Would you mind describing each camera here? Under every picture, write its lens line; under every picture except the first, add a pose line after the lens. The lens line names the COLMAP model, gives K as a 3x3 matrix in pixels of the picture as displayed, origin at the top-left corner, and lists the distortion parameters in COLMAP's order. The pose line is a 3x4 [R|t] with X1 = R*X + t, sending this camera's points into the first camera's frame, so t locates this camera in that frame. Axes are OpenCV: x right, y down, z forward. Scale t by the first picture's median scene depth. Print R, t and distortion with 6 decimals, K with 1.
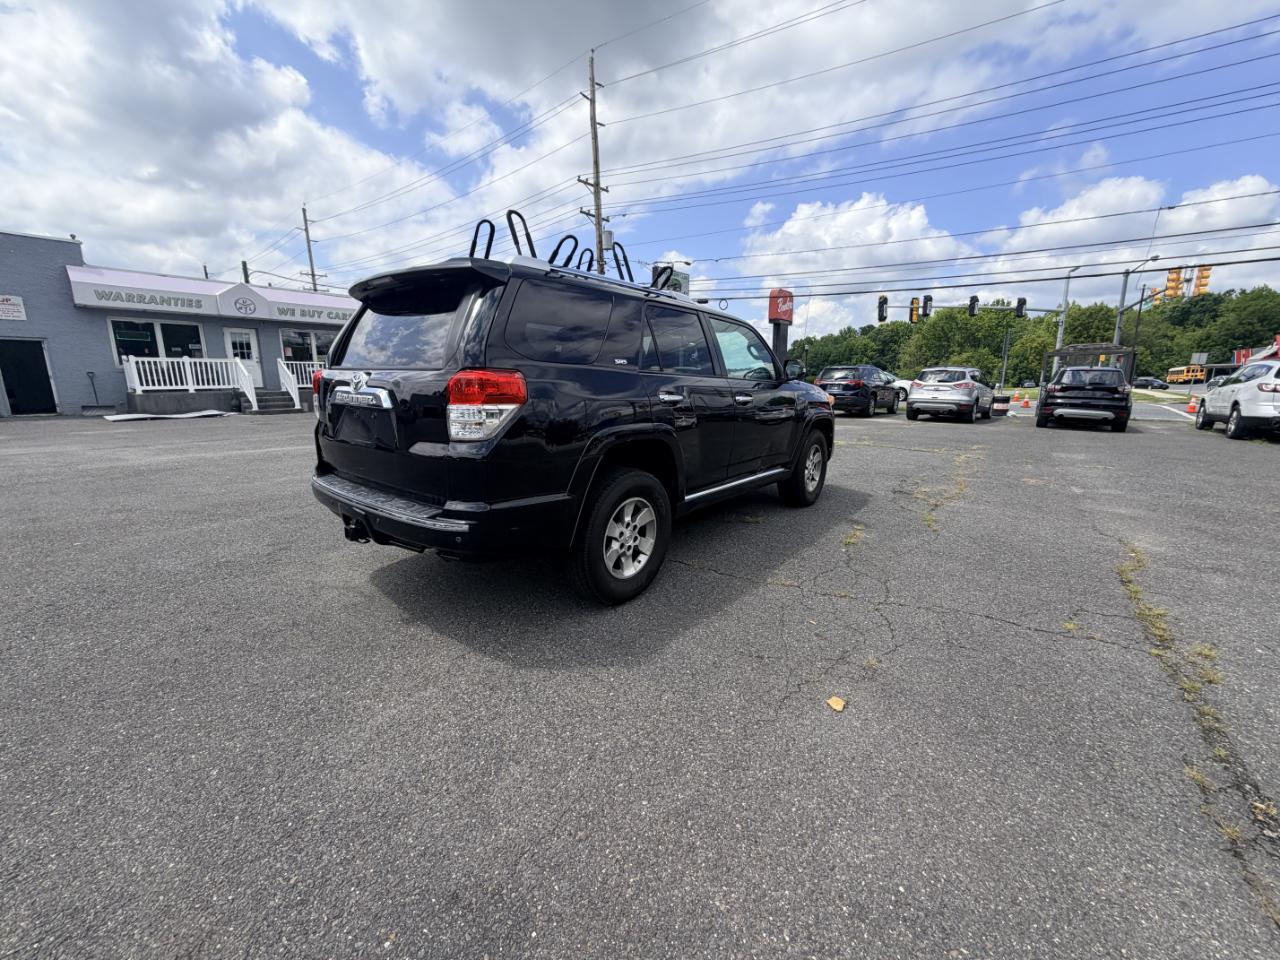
lens RADIAL K [[509.4, 0, 637.3], [0, 509.4, 476.5], [0, 0, 1]] dist [0.000199, -0.000062]
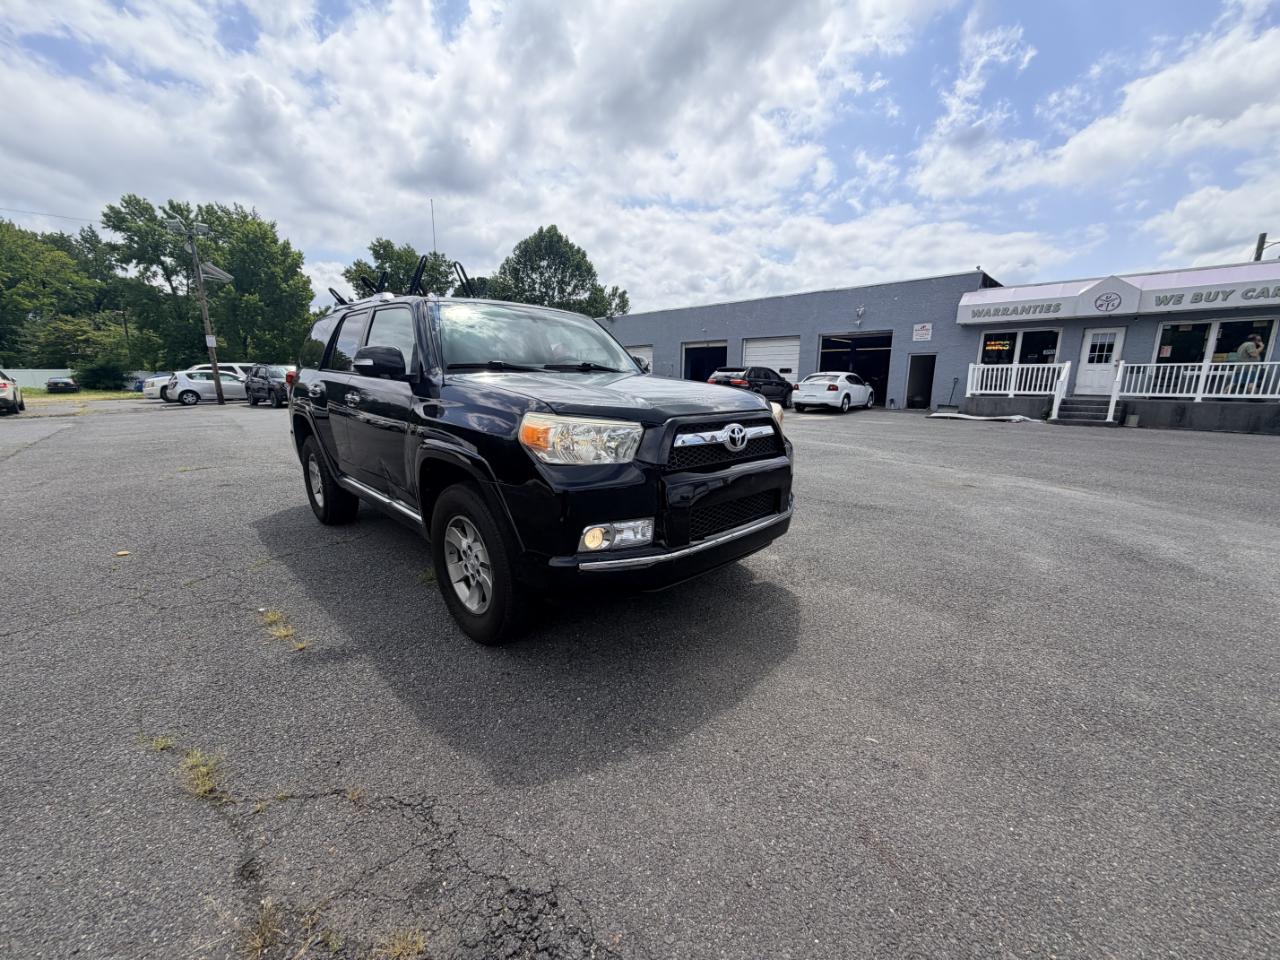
lens RADIAL K [[509.4, 0, 636.7], [0, 509.4, 483.6], [0, 0, 1]] dist [0.000199, -0.000062]
pose [[-0.120295, 0.195175, -0.973363, 0.311540], [-0.198082, 0.956048, 0.216184, -0.089291], [0.972776, 0.218811, -0.076347, 0.472925]]
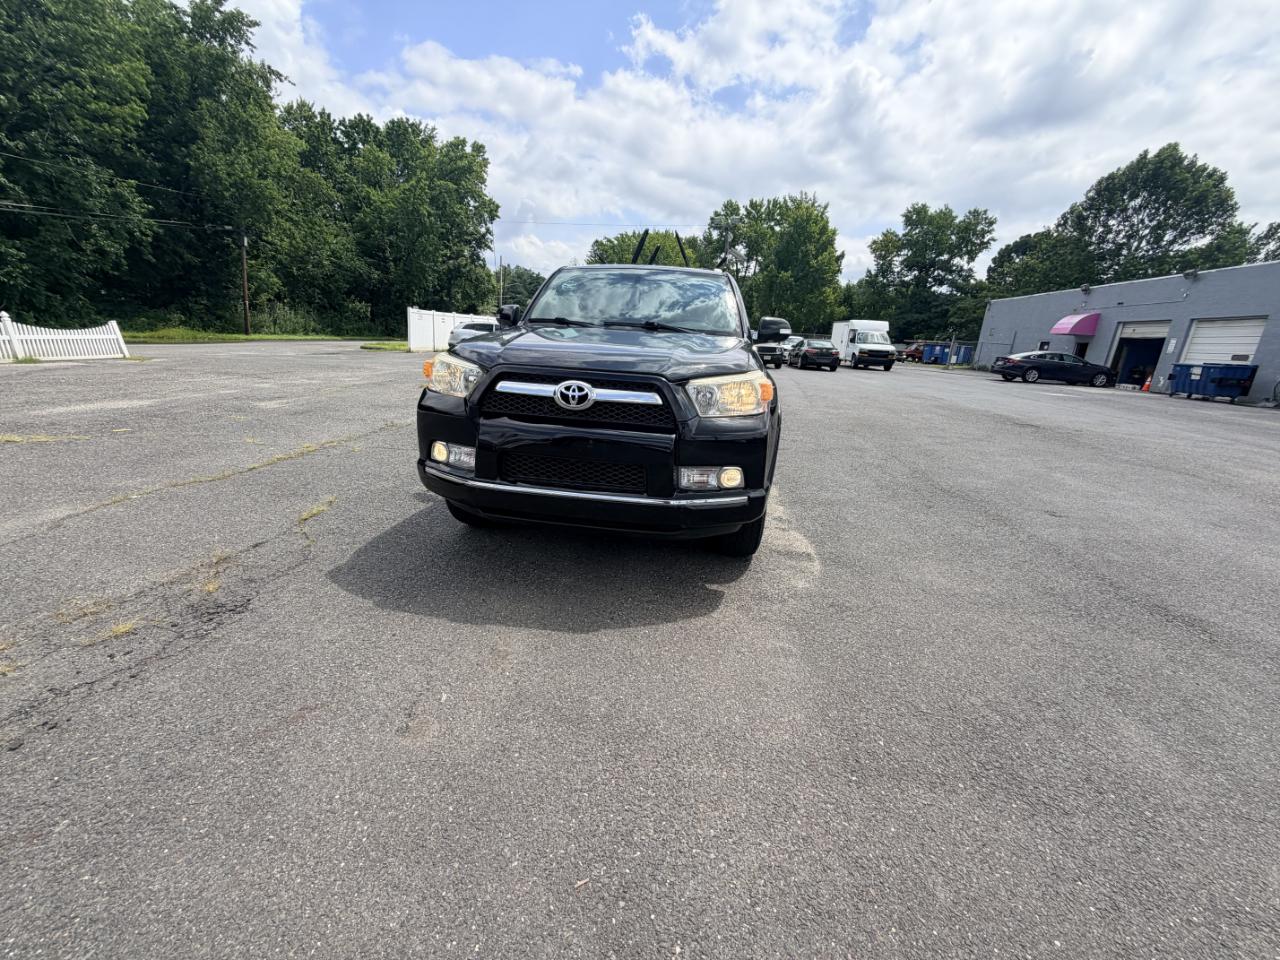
lens RADIAL K [[506.6, 0, 635.7], [0, 506.6, 485.0], [0, 0, 1]] dist [0.002597, -0.000367]
pose [[-0.859745, 0.093274, -0.502134, 0.199381], [-0.158563, 0.885848, 0.436040, -0.124947], [0.485485, 0.454503, -0.746814, 0.645005]]
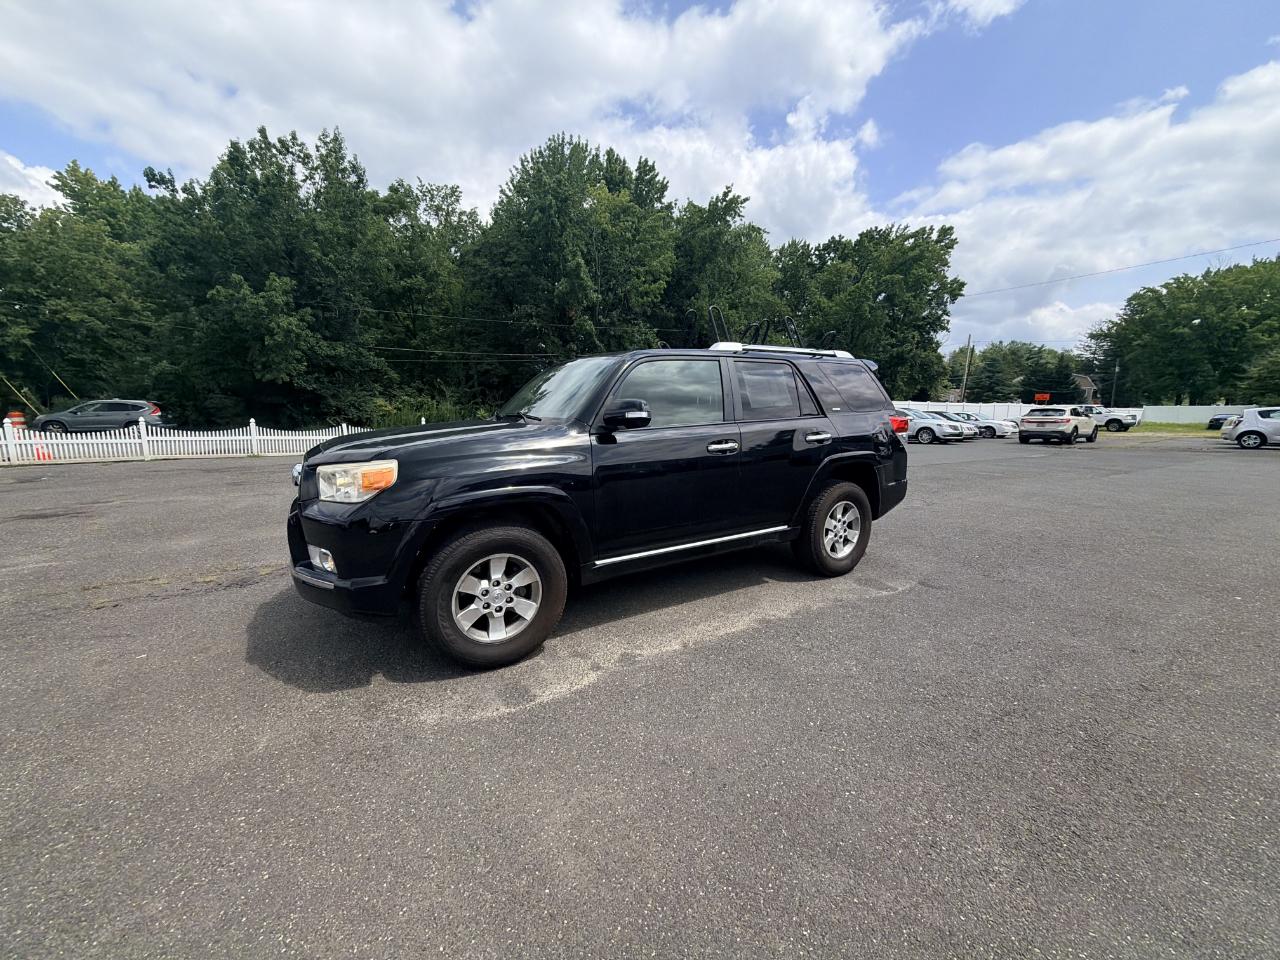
lens RADIAL K [[509.4, 0, 638.4], [0, 509.4, 484.6], [0, 0, 1]] dist [0.000199, -0.000062]
pose [[-0.948636, -0.057662, 0.311072, -0.090830], [0.051694, 0.941784, 0.332220, -0.136799], [-0.312119, 0.331237, -0.890429, 0.646414]]
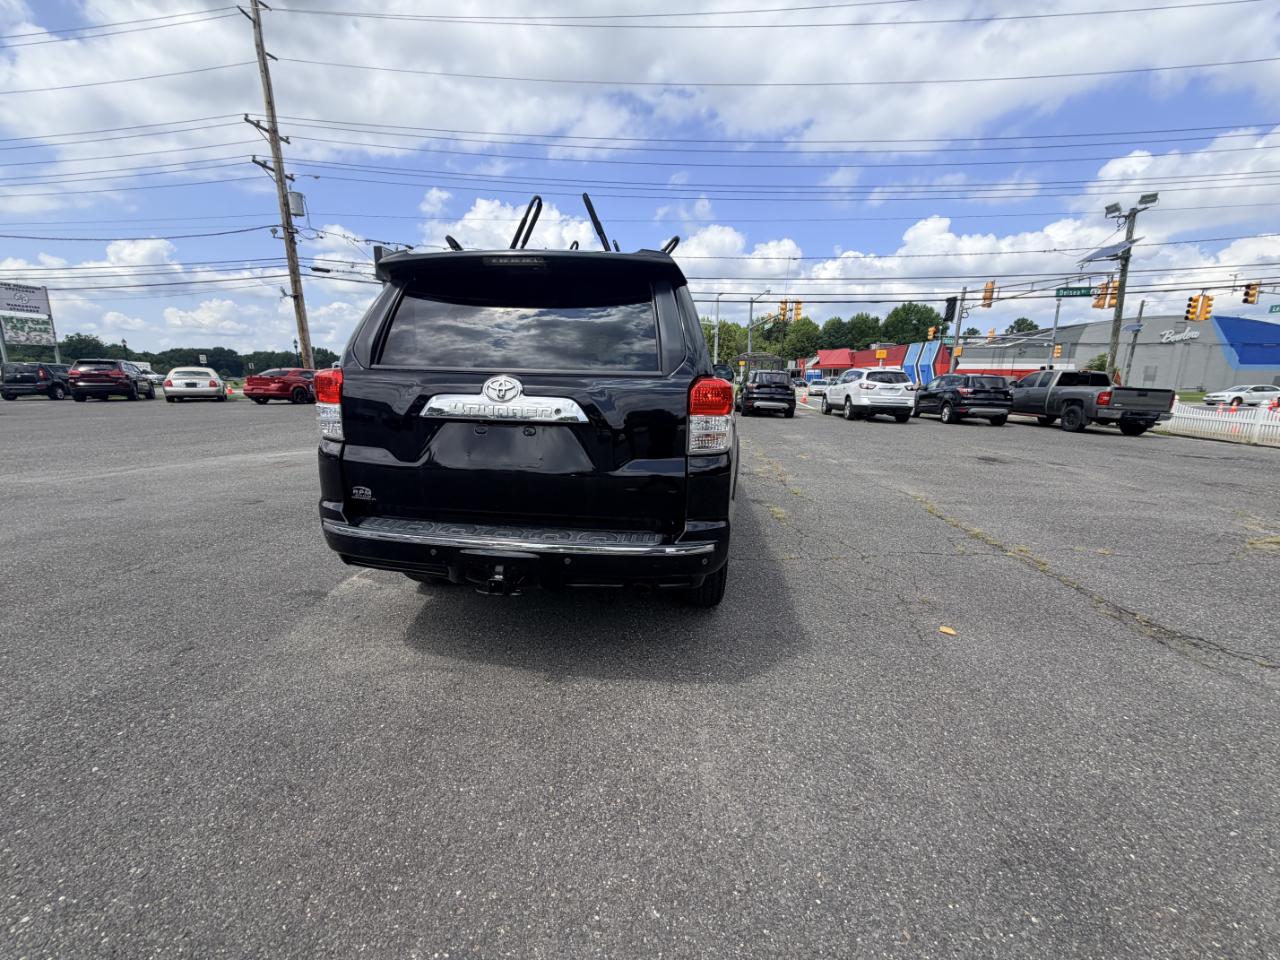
lens RADIAL K [[509.4, 0, 638.0], [0, 509.4, 477.6], [0, 0, 1]] dist [0.000199, -0.000062]
pose [[0.842345, -0.095262, 0.530453, -0.160220], [0.090022, 0.995297, 0.035788, -0.012351], [-0.531367, 0.017607, 0.846959, 0.048923]]
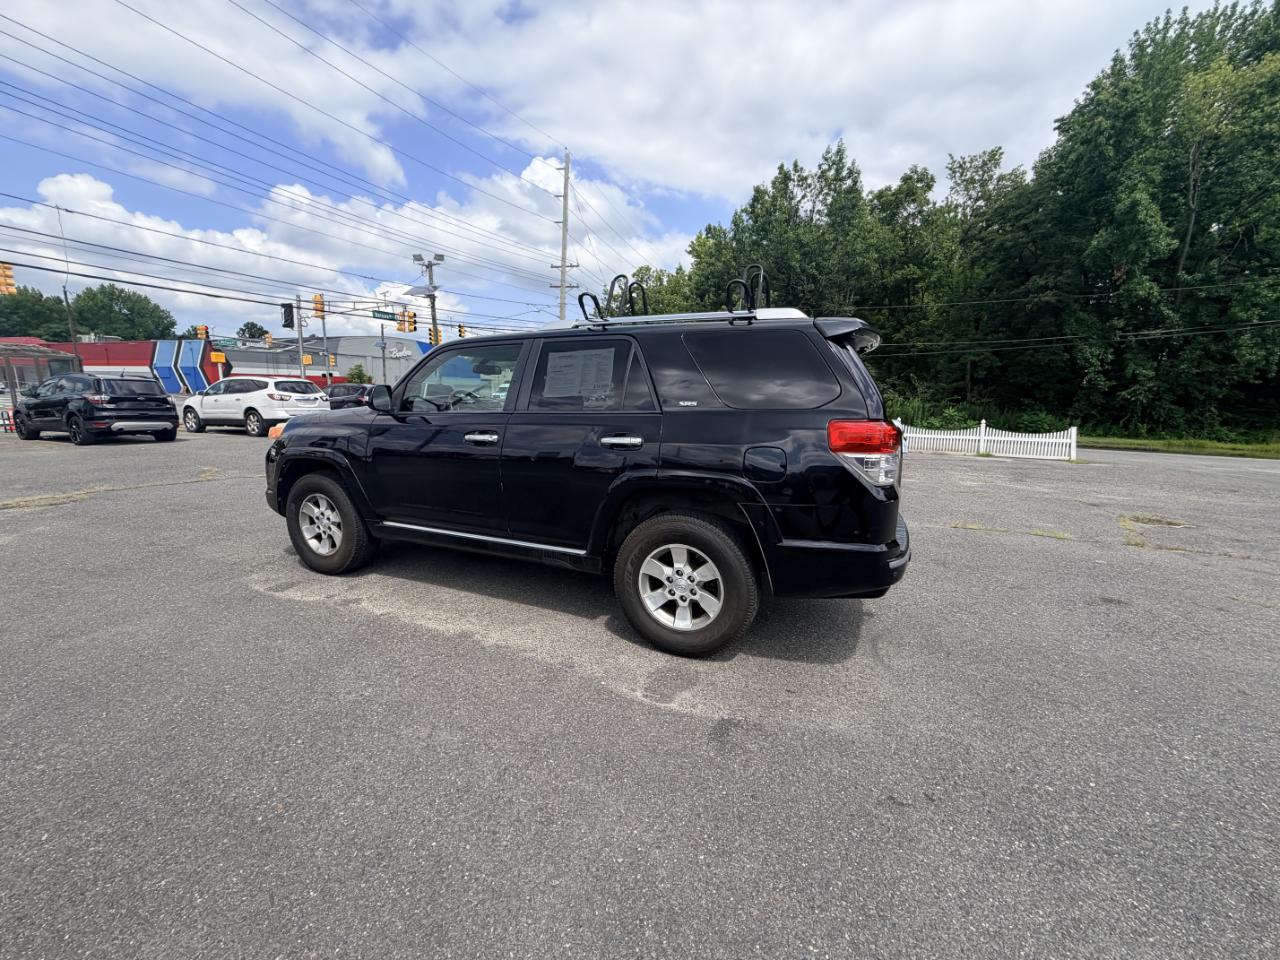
lens RADIAL K [[509.4, 0, 637.0], [0, 509.4, 482.3], [0, 0, 1]] dist [0.000199, -0.000062]
pose [[-0.272875, -0.172998, 0.946367, -0.306296], [0.161905, 0.961411, 0.222432, -0.086362], [-0.948328, 0.213917, -0.234336, 0.379569]]
